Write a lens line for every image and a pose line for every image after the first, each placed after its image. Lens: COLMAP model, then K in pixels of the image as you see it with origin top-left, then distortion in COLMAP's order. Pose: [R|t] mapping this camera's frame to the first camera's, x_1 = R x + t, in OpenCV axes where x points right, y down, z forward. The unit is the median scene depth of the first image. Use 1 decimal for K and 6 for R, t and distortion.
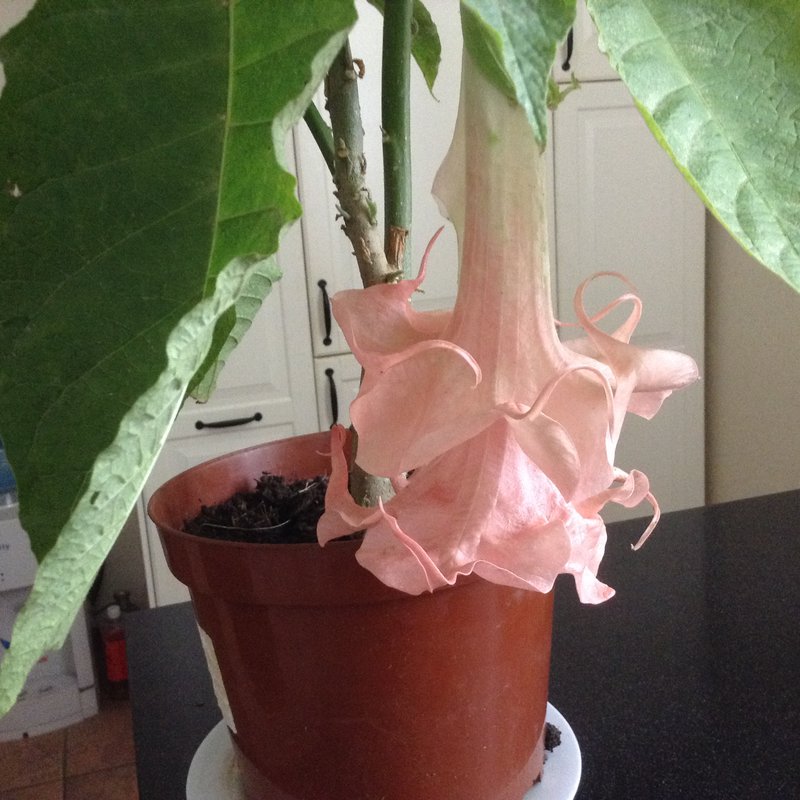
lens RADIAL K [[961.4, 0, 391.2], [0, 961.4, 399.7], [0, 0, 1]] dist [0.117509, -0.244956]
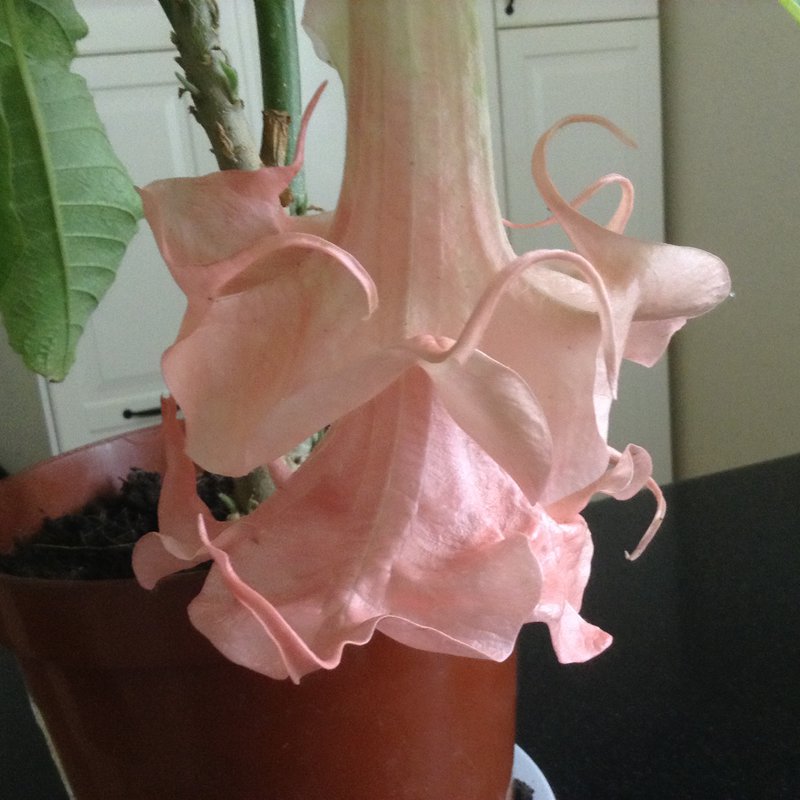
lens RADIAL K [[961.4, 0, 391.2], [0, 961.4, 399.7], [0, 0, 1]] dist [0.117509, -0.244956]
pose [[0.998231, -0.042483, 0.041595, 0.069285], [0.041661, 0.998923, 0.020431, 0.024102], [-0.042419, -0.018662, 0.998926, 0.388688]]
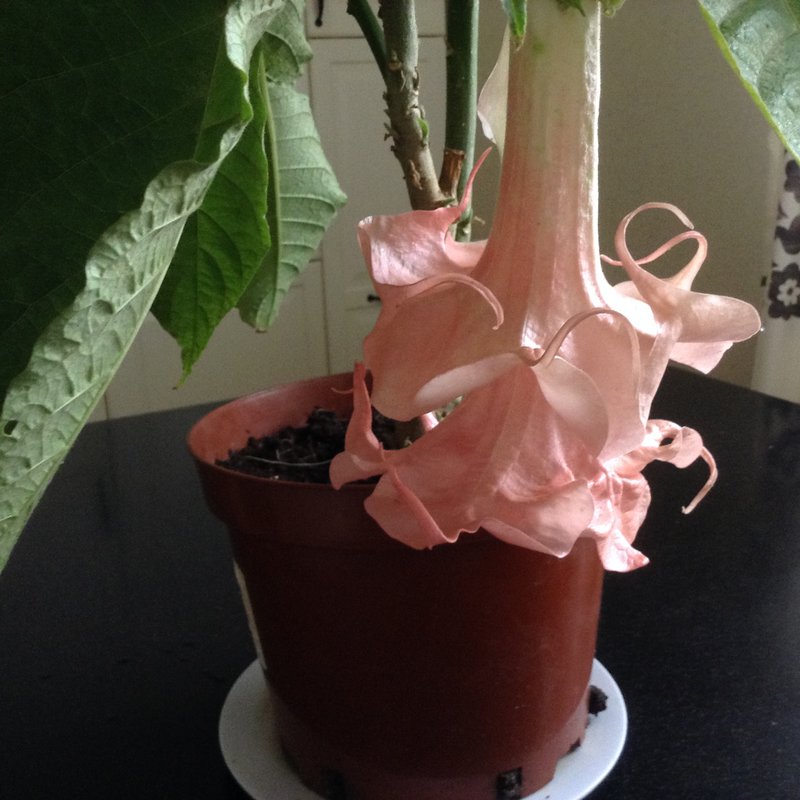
lens RADIAL K [[967.8, 0, 400.0], [0, 967.8, 400.0], [0, 0, 1]] dist [0.131780, -0.307331]
pose [[0.992901, 0.055166, -0.105381, 0.090059], [-0.048108, 0.996499, 0.068378, -0.003082], [0.108784, -0.062822, 0.992078, 0.075248]]
